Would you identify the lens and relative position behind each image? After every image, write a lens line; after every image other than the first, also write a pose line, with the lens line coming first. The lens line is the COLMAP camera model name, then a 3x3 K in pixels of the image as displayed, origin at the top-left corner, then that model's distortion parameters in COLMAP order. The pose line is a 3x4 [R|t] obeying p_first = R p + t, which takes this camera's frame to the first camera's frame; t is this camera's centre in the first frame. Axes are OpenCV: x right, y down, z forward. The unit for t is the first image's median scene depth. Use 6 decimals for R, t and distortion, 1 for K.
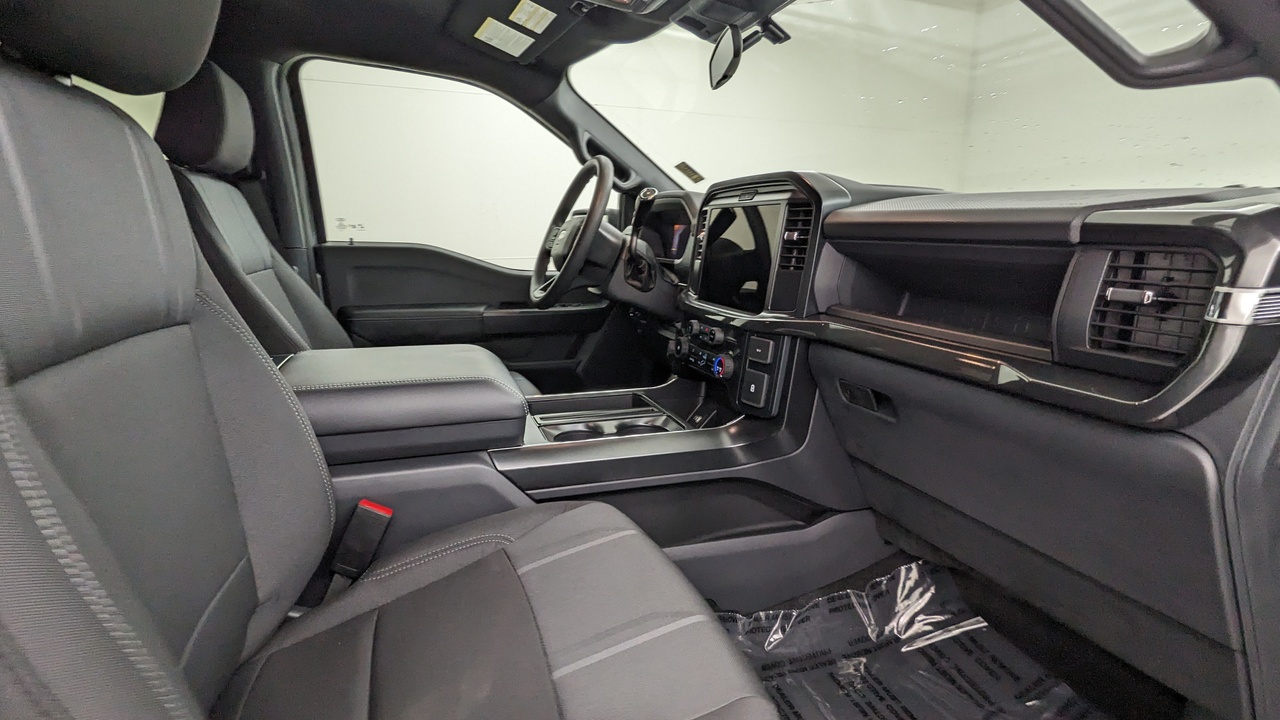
lens RADIAL K [[623.1, 0, 640.0], [0, 623.1, 360.0], [0, 0, 1]] dist [0.003759, 0.000160]
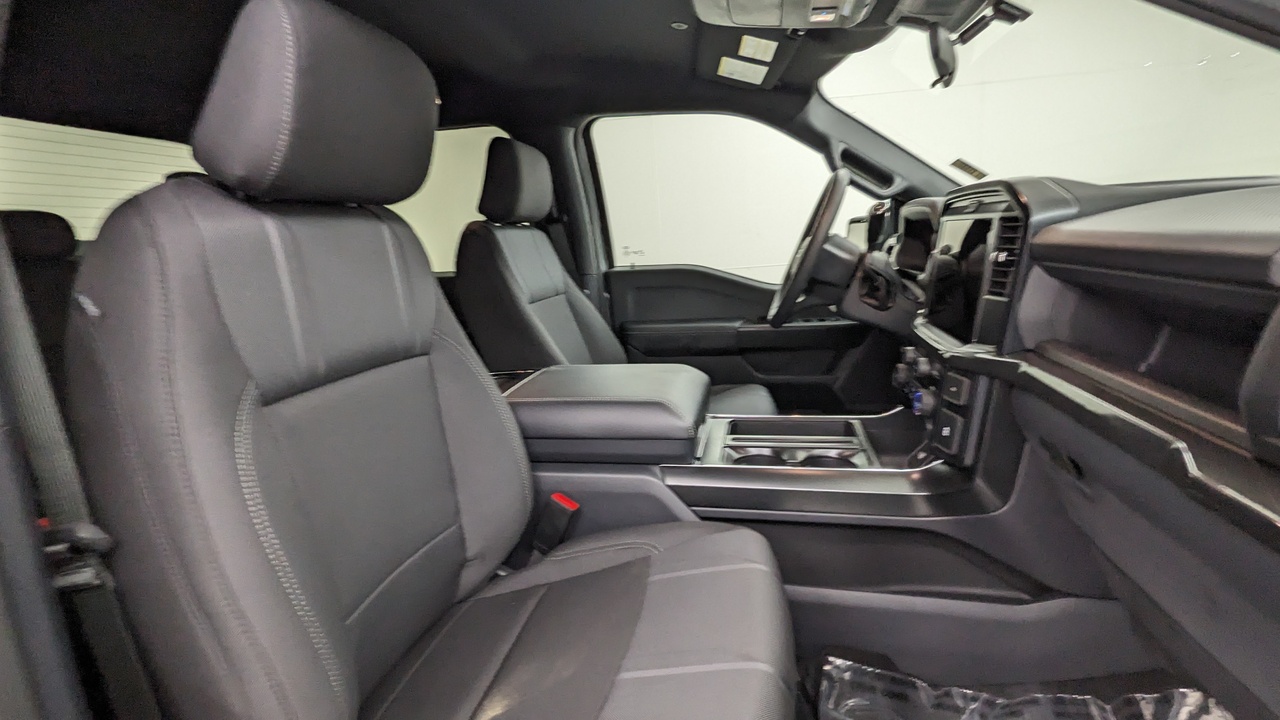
lens RADIAL K [[623.1, 0, 640.0], [0, 623.1, 360.0], [0, 0, 1]] dist [0.003759, 0.000160]
pose [[0.849359, 0.040000, -0.526298, 0.264801], [-0.036695, 0.999187, 0.016722, -0.052428], [0.526538, 0.005110, 0.850136, 0.025259]]
